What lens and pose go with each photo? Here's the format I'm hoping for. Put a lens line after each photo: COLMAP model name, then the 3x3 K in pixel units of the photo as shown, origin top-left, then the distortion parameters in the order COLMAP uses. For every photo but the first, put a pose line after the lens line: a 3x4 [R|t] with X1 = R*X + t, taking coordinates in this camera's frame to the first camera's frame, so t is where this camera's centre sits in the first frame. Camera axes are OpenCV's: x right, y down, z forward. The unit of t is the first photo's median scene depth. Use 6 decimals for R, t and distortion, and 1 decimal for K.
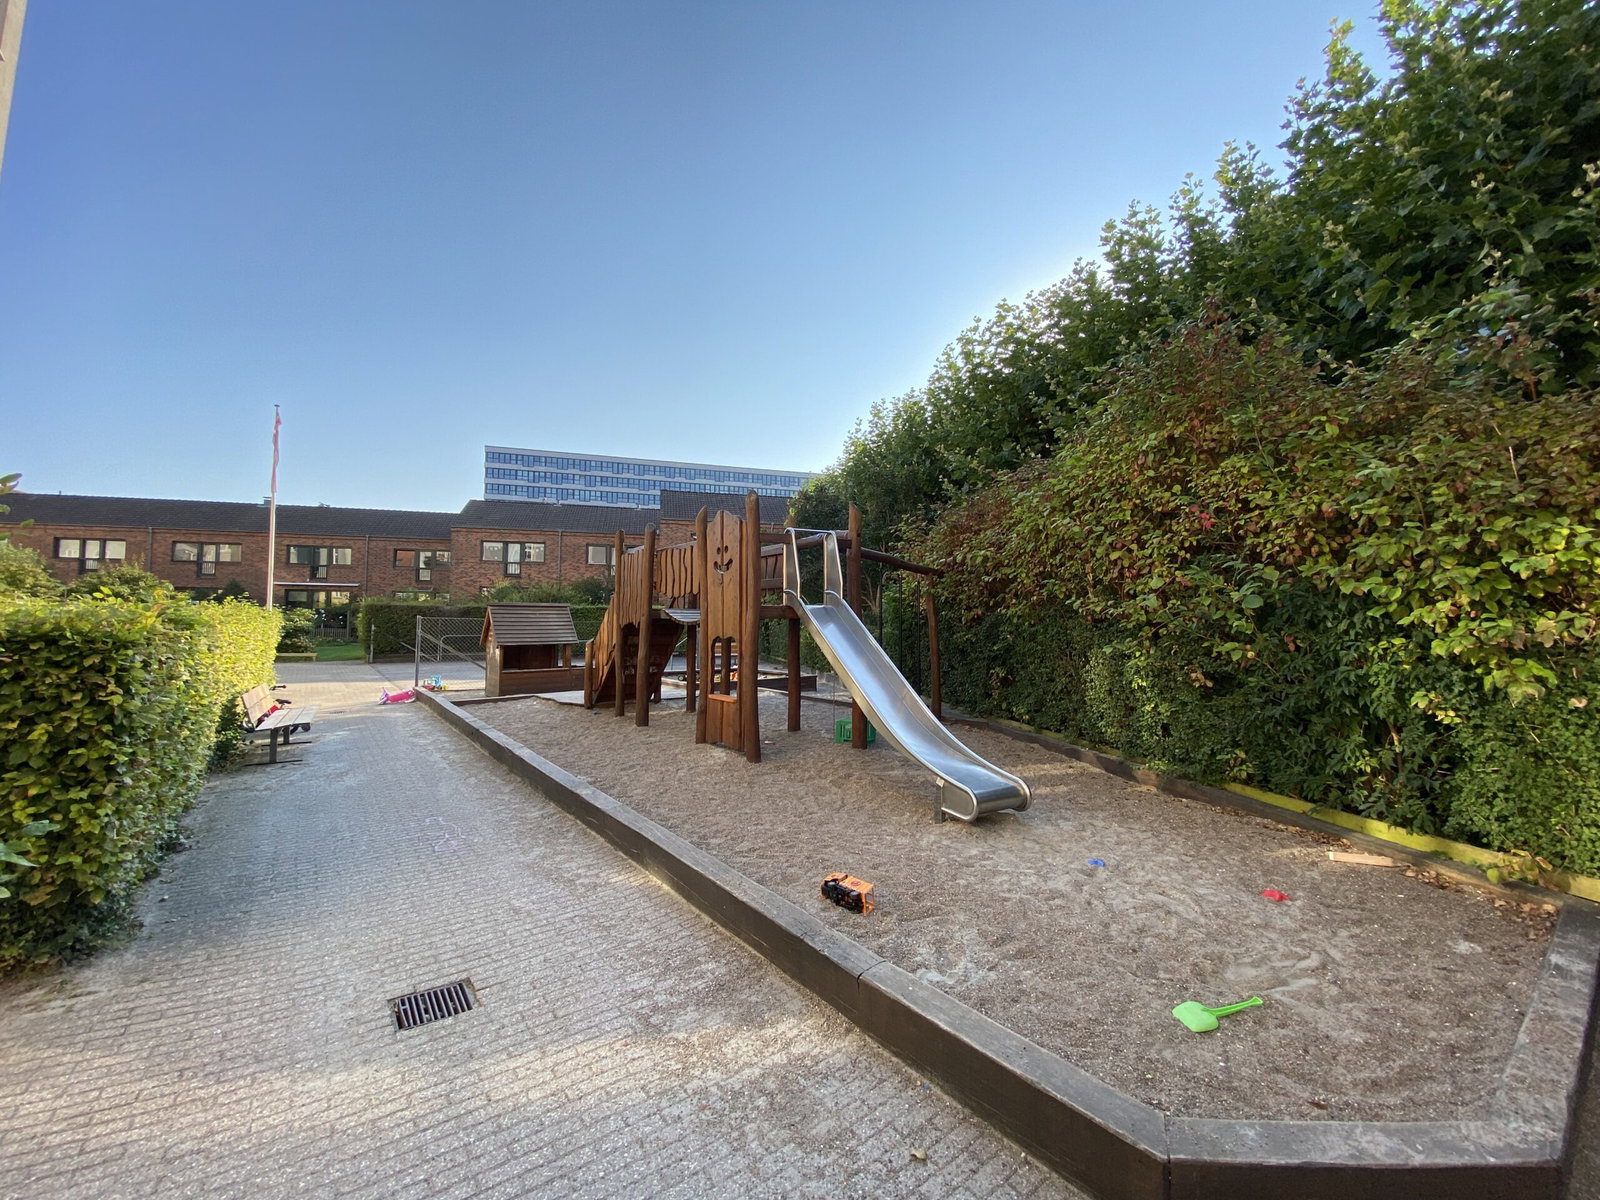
lens RADIAL K [[644.8, 0, 793.1], [0, 644.8, 602.6], [0, 0, 1]] dist [0.009396, -0.015216]
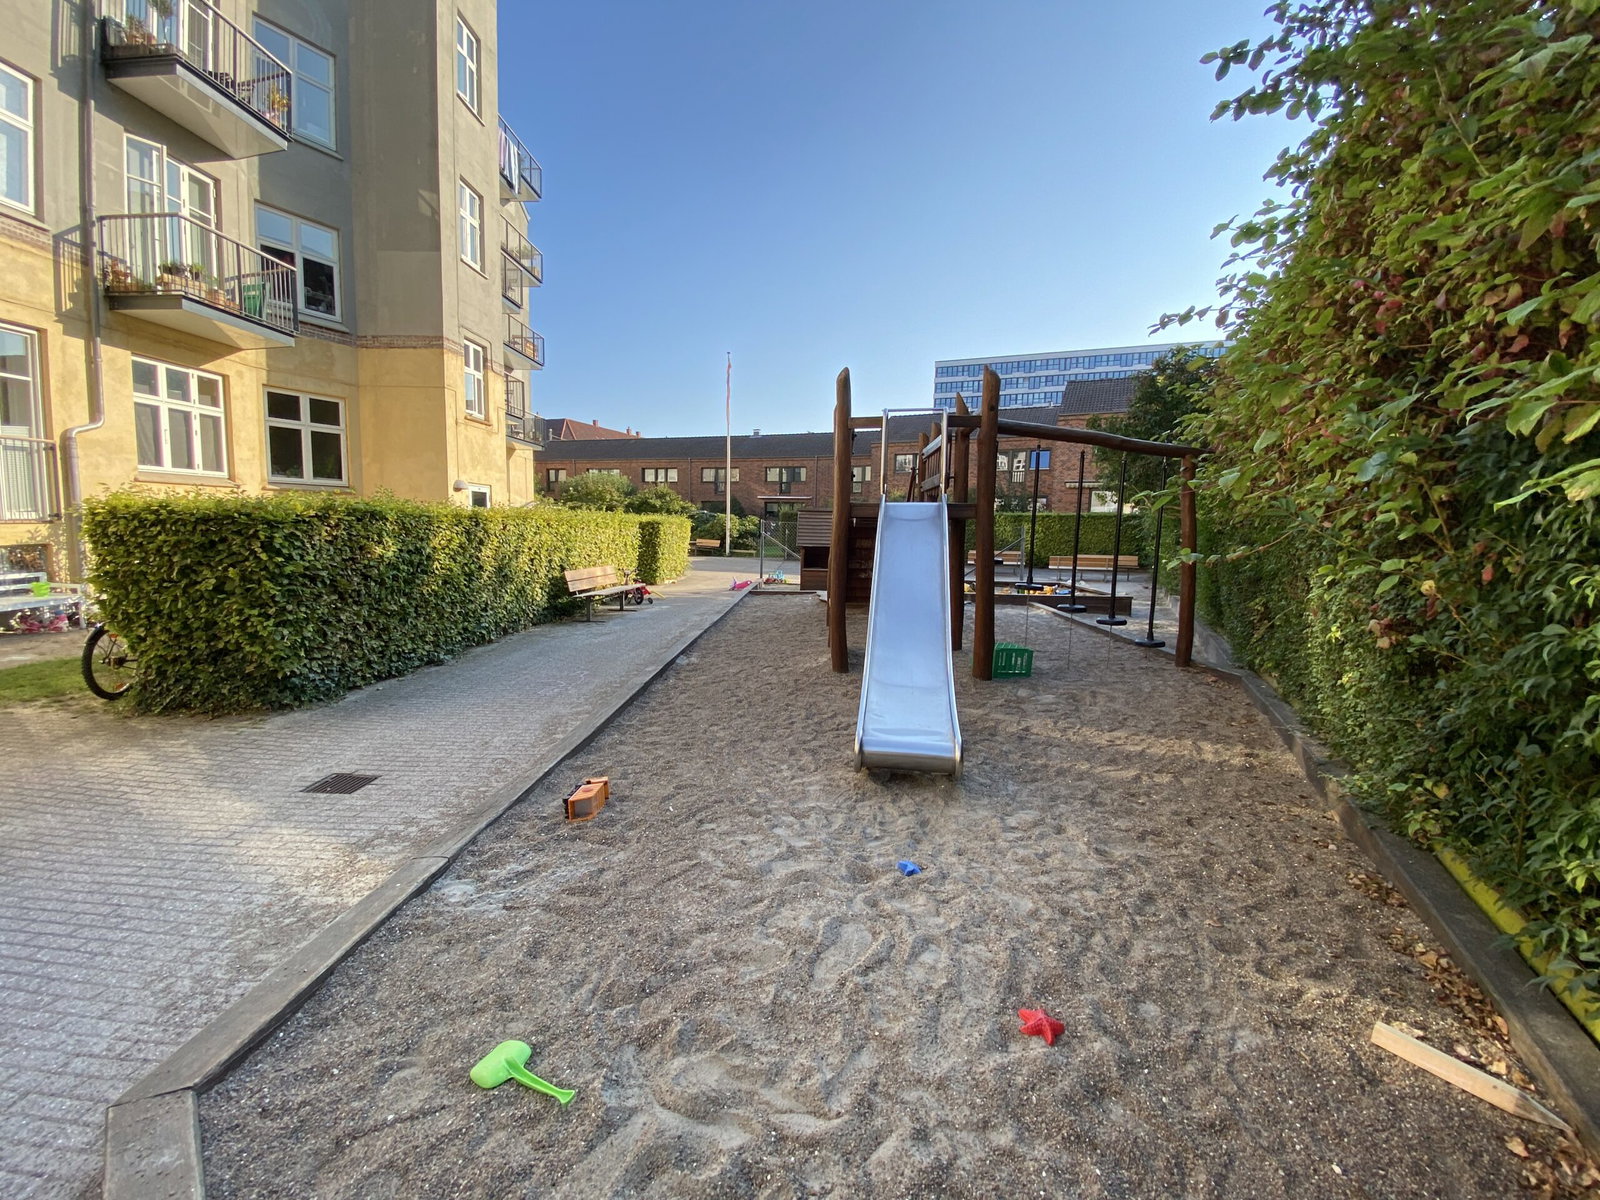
lens RADIAL K [[644.8, 0, 793.1], [0, 644.8, 602.6], [0, 0, 1]] dist [0.009396, -0.015216]
pose [[0.780675, 0.084093, -0.619254, 0.708944], [0.001320, 0.990681, 0.136196, 0.038174], [0.624936, -0.107142, 0.773289, 0.406052]]
